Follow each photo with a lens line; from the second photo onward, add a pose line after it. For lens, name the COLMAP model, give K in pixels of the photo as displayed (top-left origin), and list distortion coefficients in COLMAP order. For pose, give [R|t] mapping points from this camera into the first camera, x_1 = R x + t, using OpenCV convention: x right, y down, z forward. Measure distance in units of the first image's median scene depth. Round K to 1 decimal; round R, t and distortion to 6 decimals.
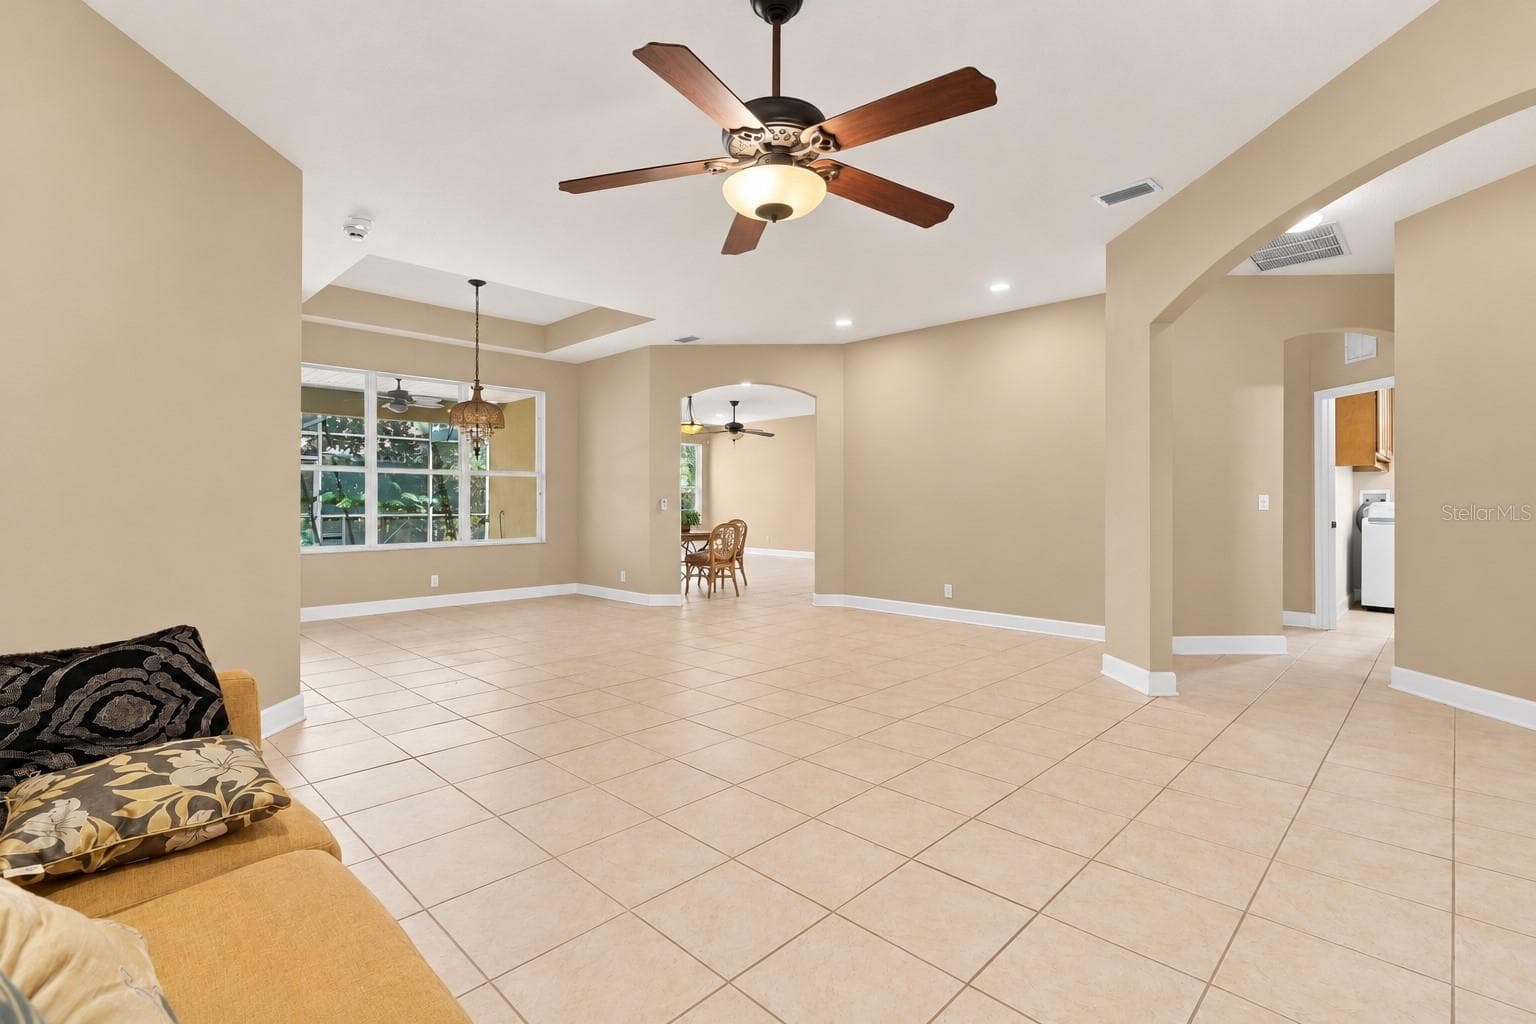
lens RADIAL K [[714.9, 0, 765.6], [0, 714.9, 506.2], [0, 0, 1]] dist [0.003661, 0.002119]
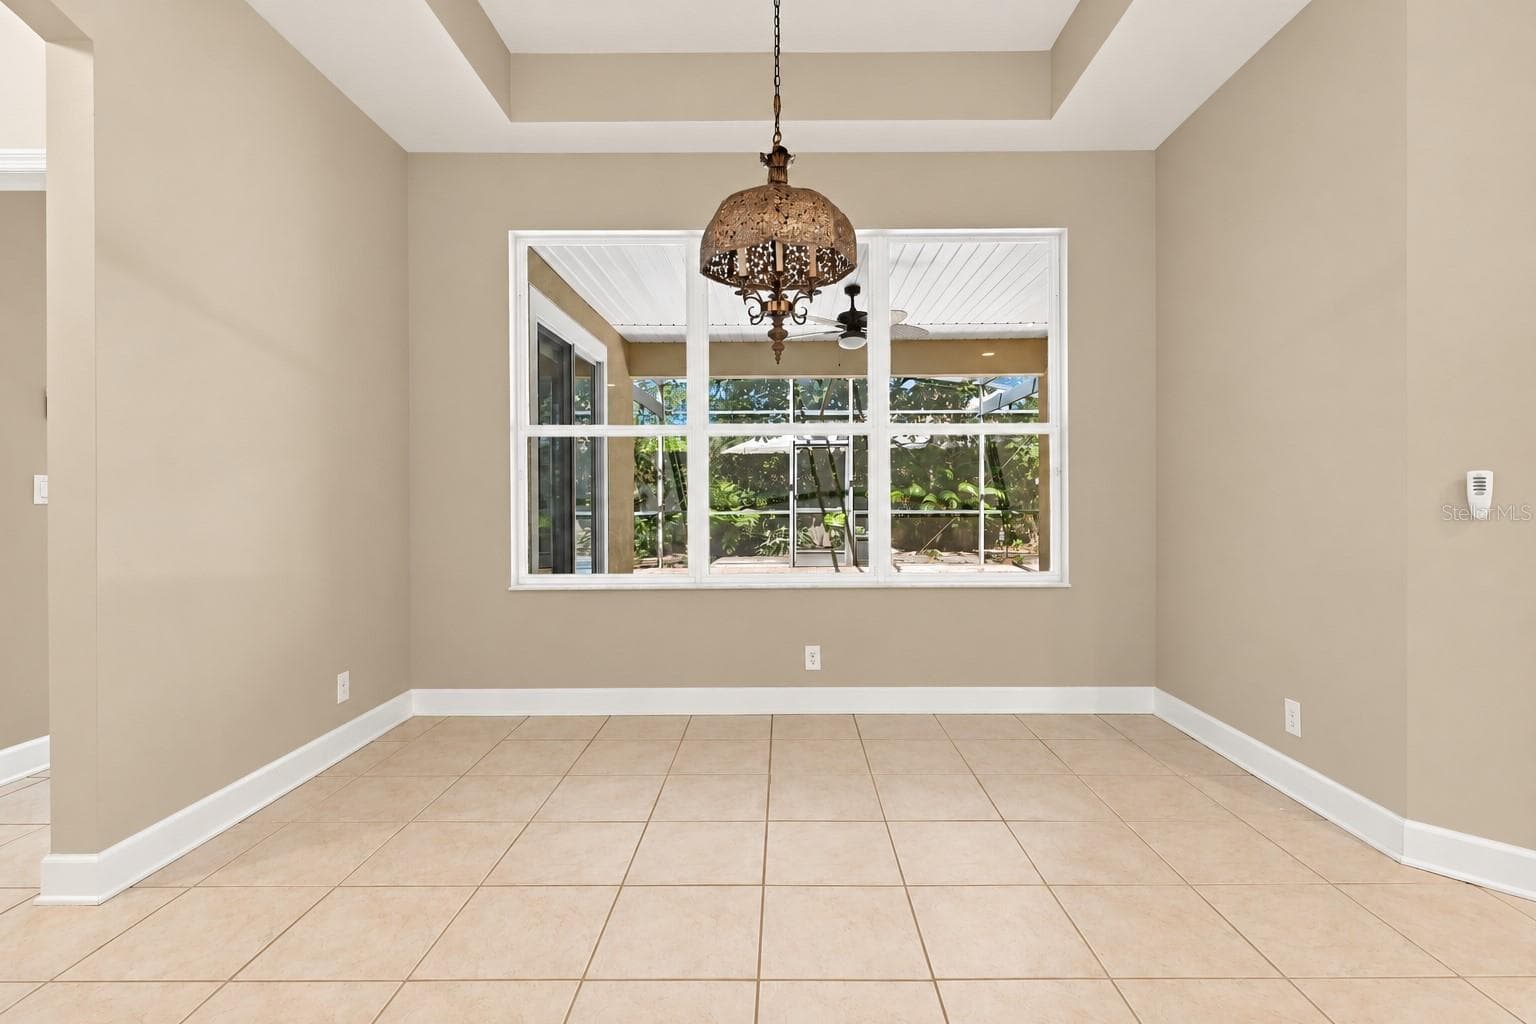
lens RADIAL K [[767.9, 0, 745.0], [0, 767.9, 513.1], [0, 0, 1]] dist [0.012785, -0.004427]
pose [[0.688455, 0.015577, -0.725112, -0.117536], [-0.003117, 0.999824, 0.018519, -0.000992], [0.725272, -0.010489, 0.688382, 0.576913]]
